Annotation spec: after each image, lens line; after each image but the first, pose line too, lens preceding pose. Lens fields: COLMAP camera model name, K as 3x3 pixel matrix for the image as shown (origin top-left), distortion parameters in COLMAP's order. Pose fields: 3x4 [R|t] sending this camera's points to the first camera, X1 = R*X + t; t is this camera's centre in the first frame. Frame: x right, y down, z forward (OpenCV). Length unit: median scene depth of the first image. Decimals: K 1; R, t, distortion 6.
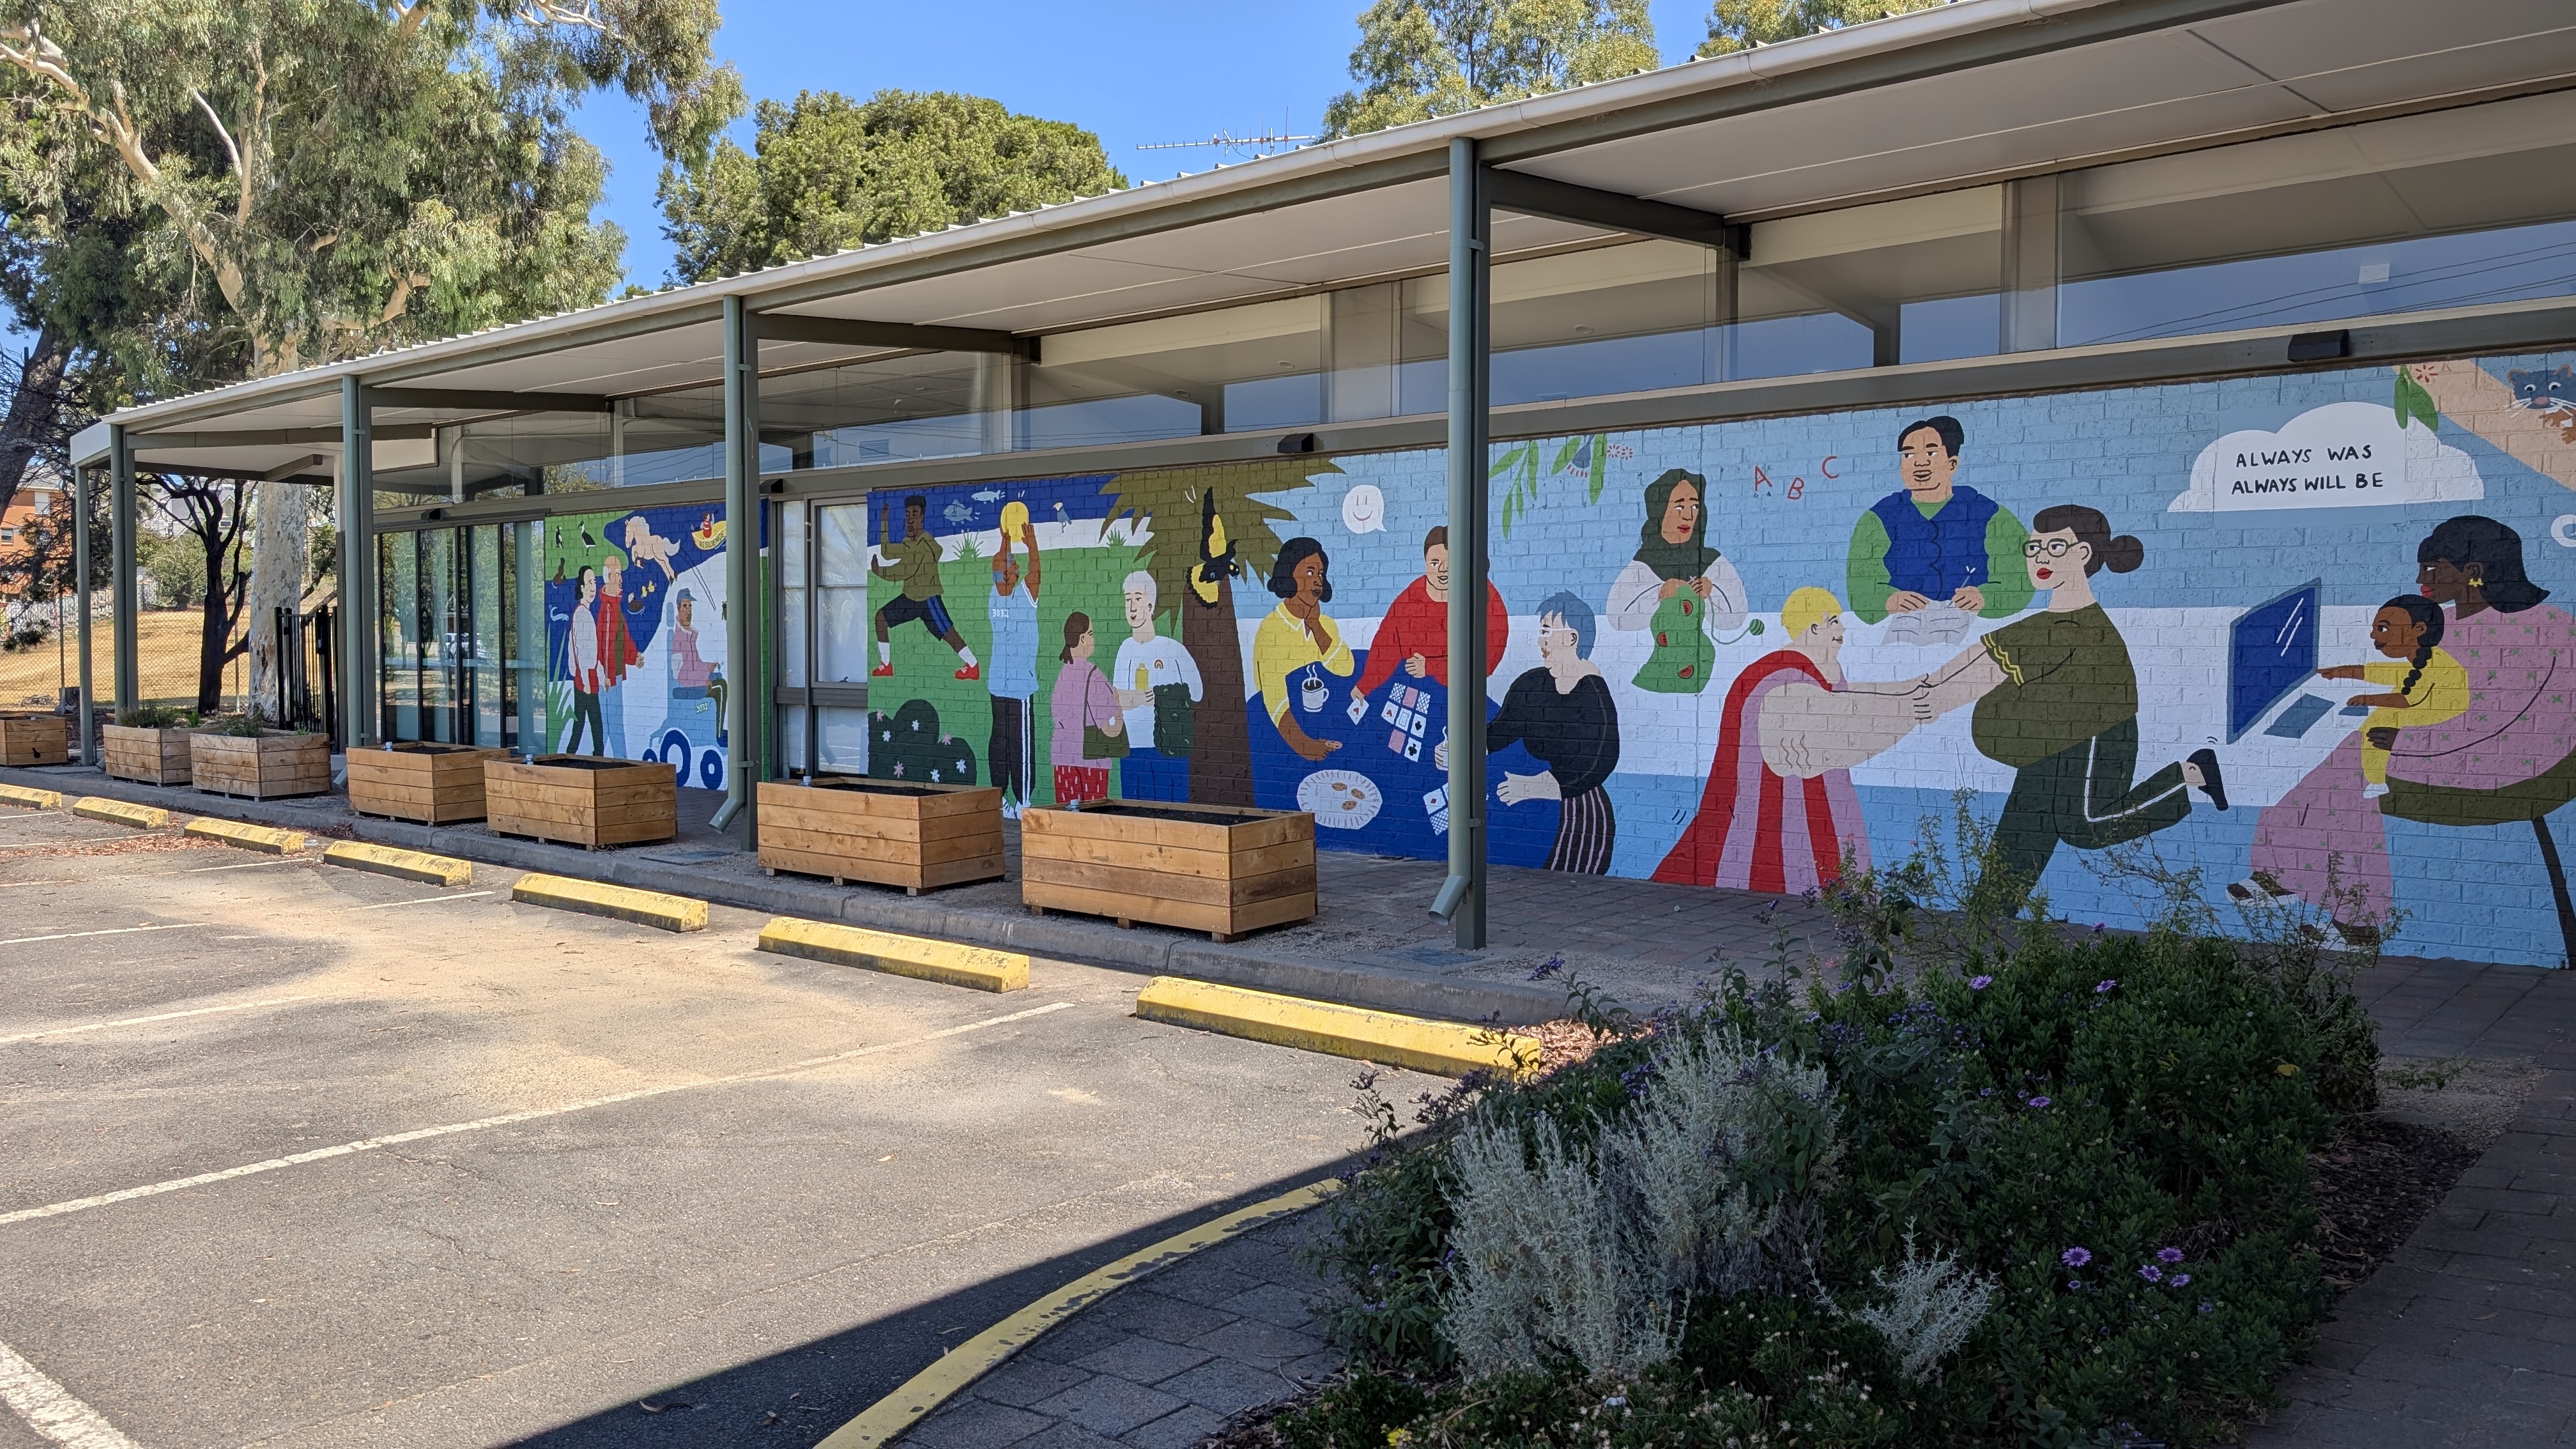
lens RADIAL K [[1884.5, 0, 1298.5], [0, 1884.5, 722.9], [0, 0, 1]] dist [0.011839, 0.001780]
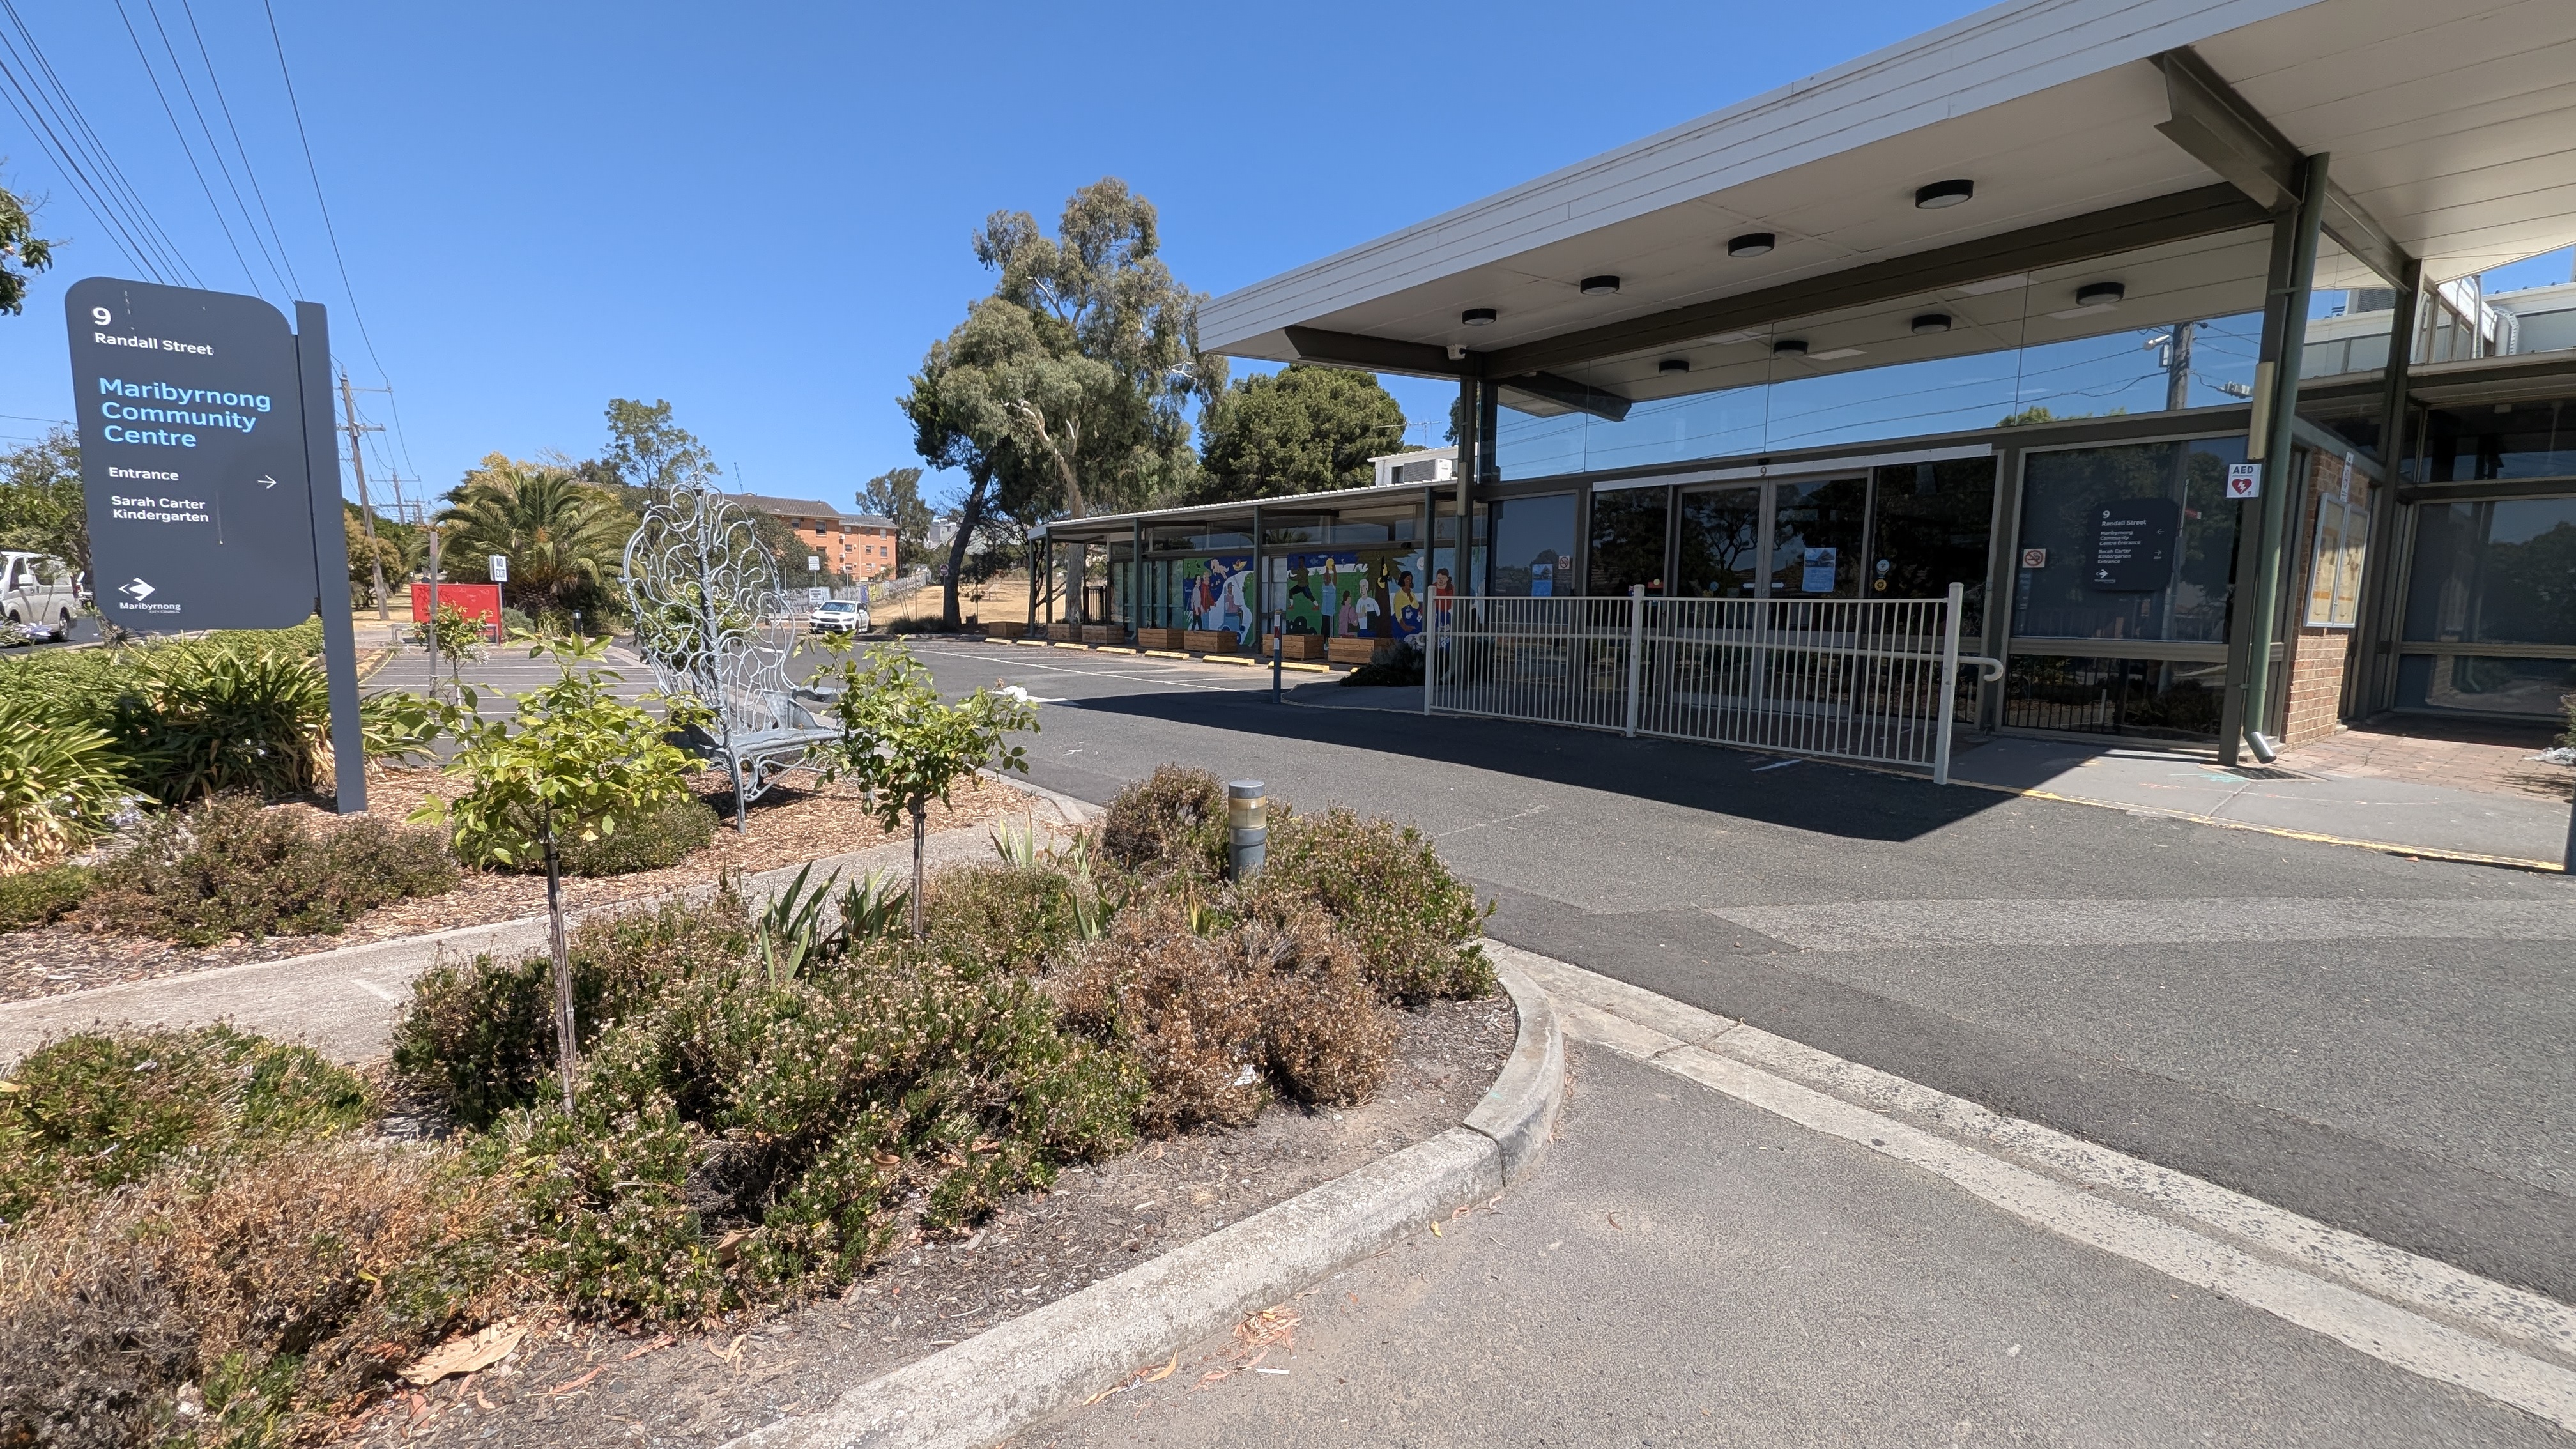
lens RADIAL K [[1135.4, 0, 1280.8], [0, 1135.4, 736.0], [0, 0, 1]] dist [0.000173, 0.000001]
pose [[0.980040, 0.034822, -0.195726, 0.166821], [-0.021251, 0.997249, 0.071018, 0.057329], [0.197660, -0.065441, 0.978084, -0.999829]]
